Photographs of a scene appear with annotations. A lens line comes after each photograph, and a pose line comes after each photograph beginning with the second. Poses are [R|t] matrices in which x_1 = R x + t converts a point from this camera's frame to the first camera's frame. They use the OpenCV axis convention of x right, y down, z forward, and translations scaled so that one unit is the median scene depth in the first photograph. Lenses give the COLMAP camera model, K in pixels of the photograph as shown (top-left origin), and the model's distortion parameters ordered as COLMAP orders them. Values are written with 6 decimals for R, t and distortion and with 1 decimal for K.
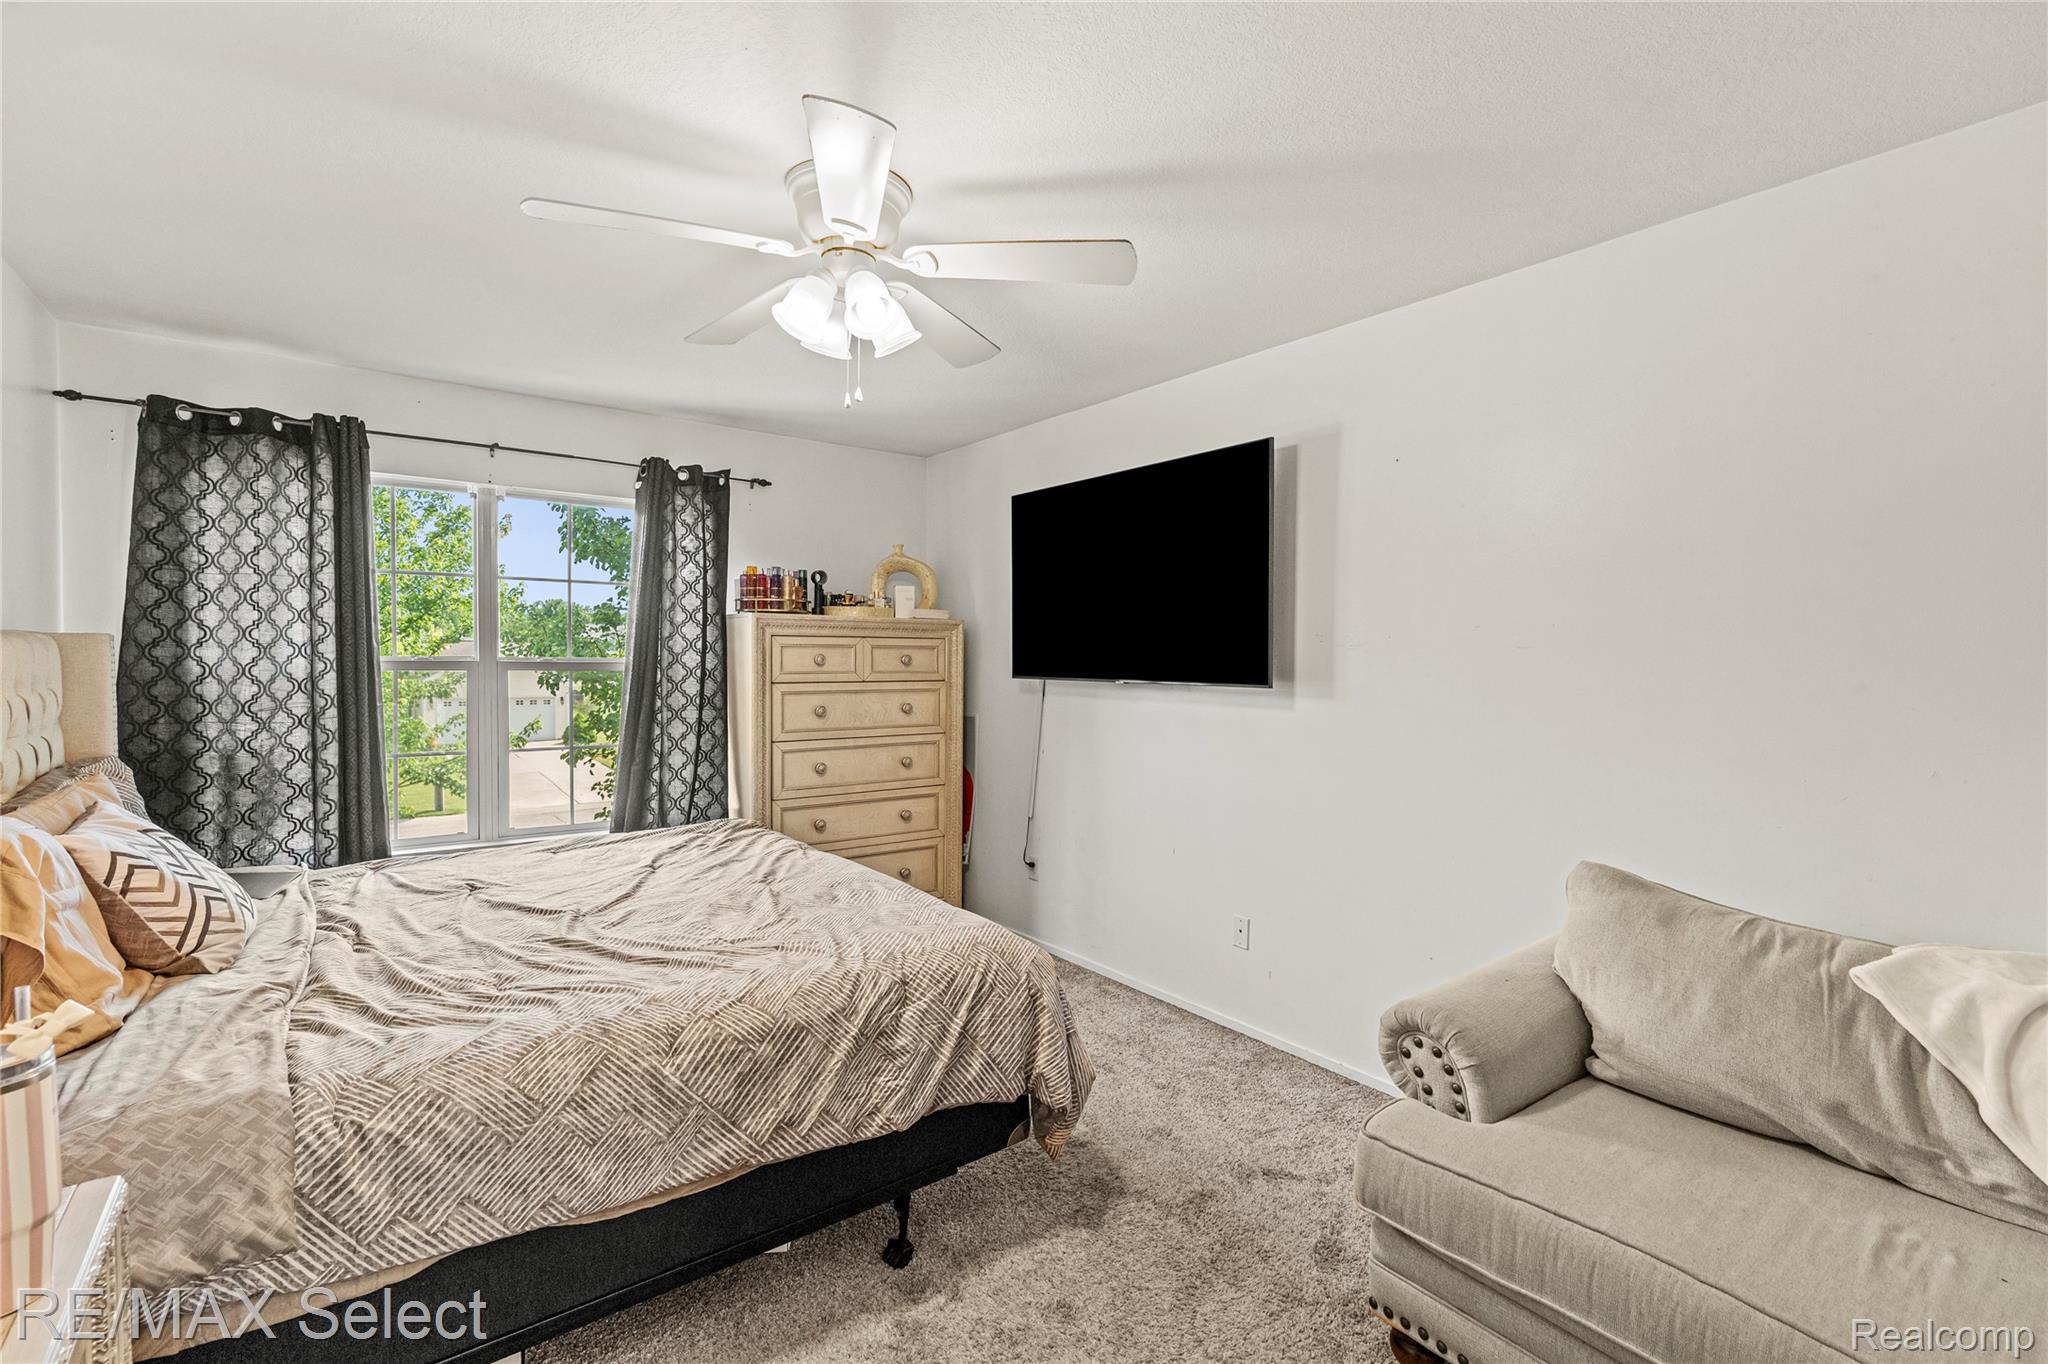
lens RADIAL K [[937.6, 0, 1044.5], [0, 937.6, 648.7], [0, 0, 1]] dist [-0.004818, 0.000606]
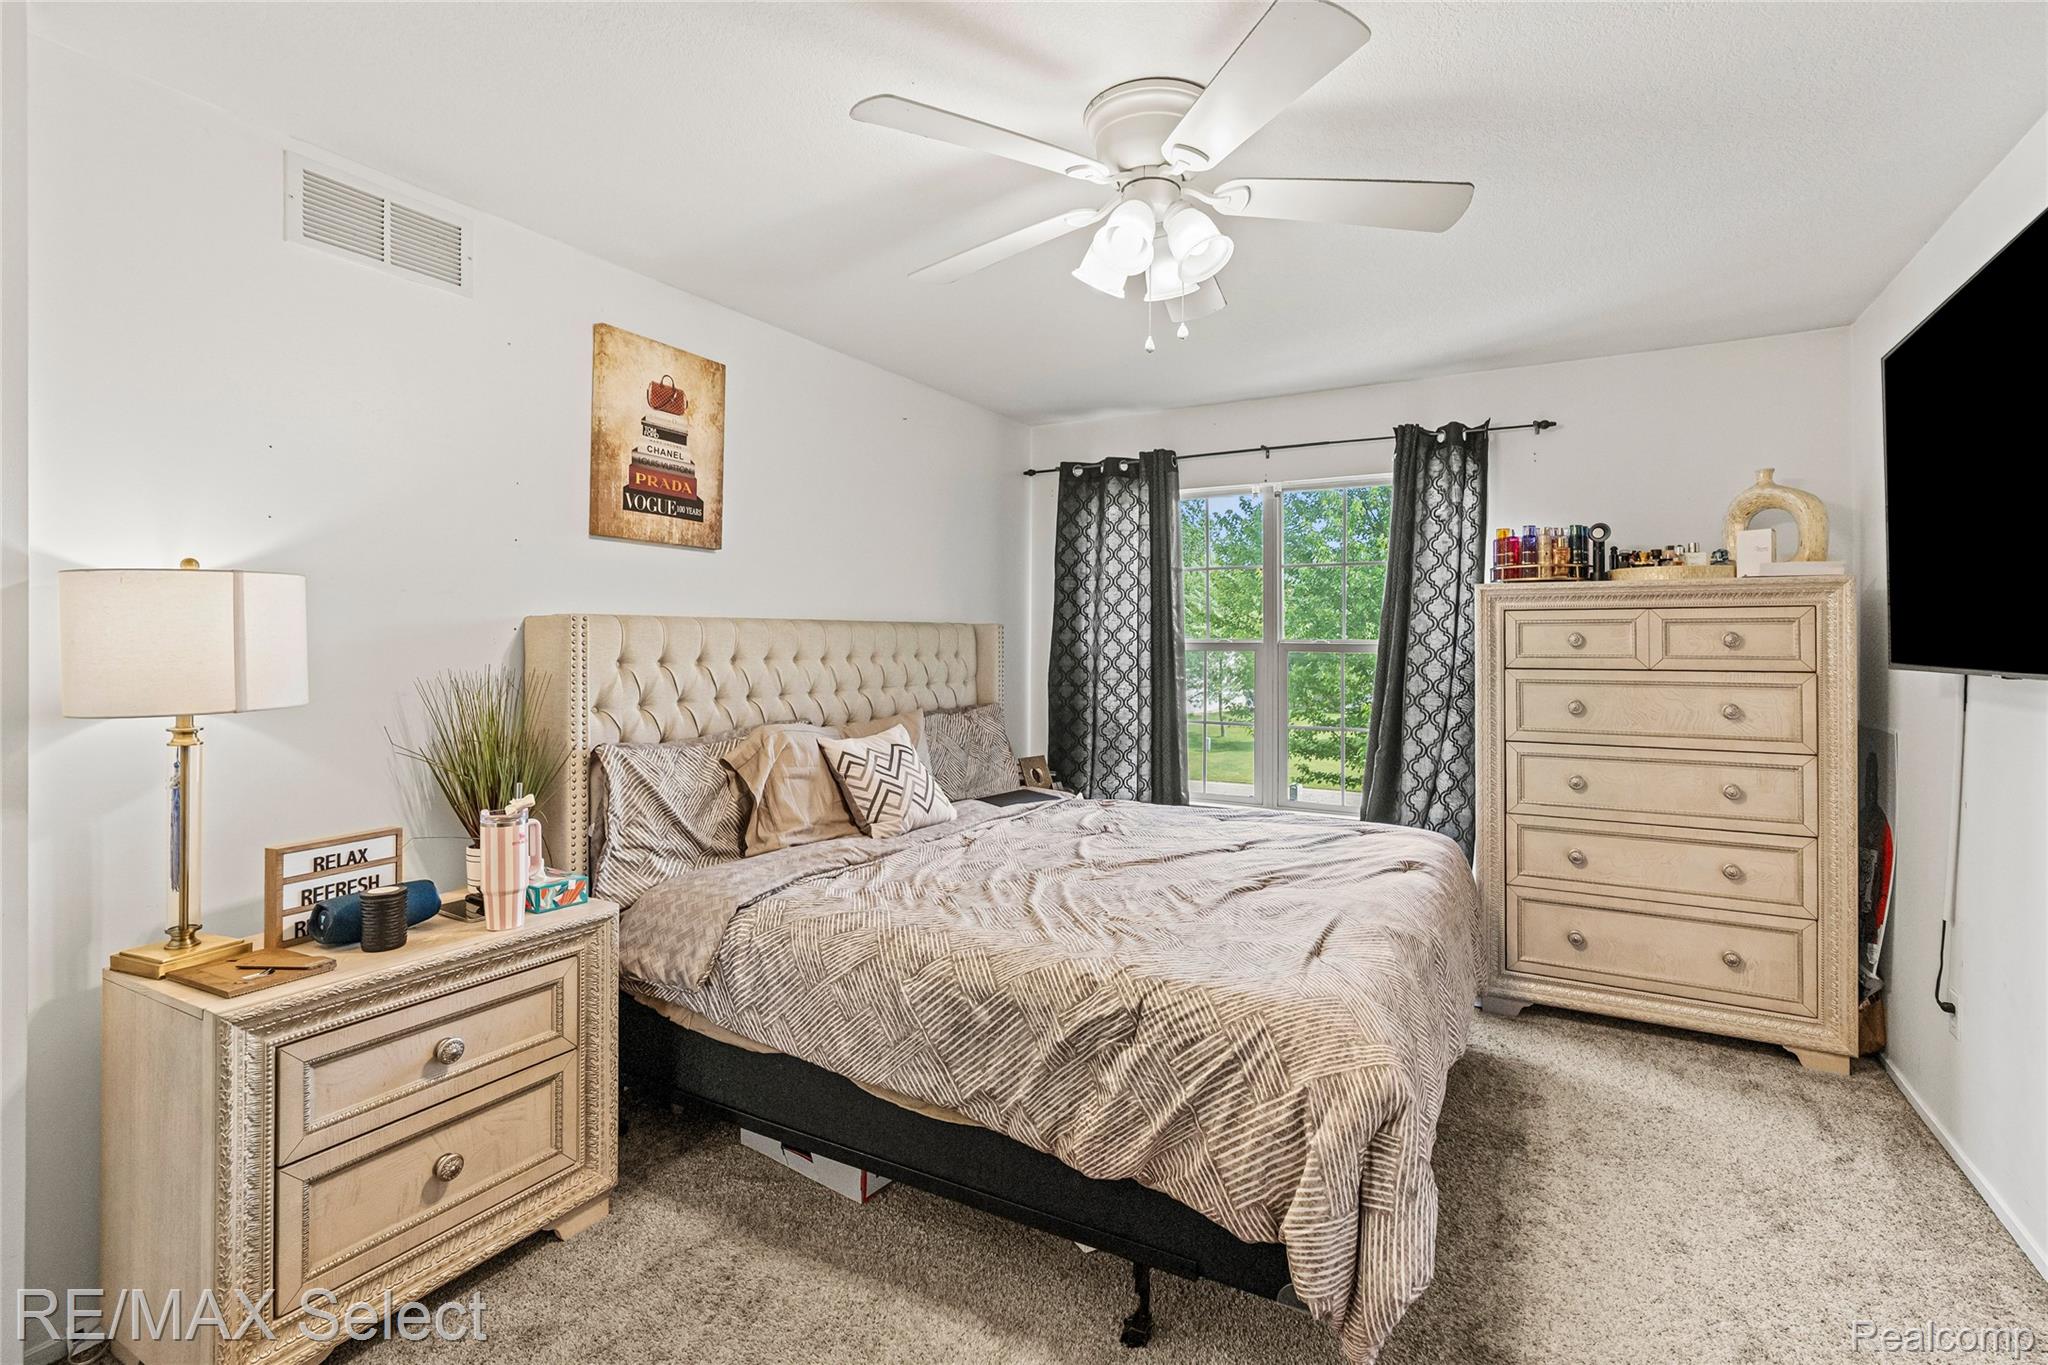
lens RADIAL K [[956.0, 0, 1024.1], [0, 956.0, 604.4], [0, 0, 1]] dist [-0.024645, 0.000001]
pose [[0.366179, -0.043032, -0.929549, 0.387865], [0.006137, 0.999020, -0.043831, 0.017203], [0.930524, 0.010346, 0.366084, 0.364883]]
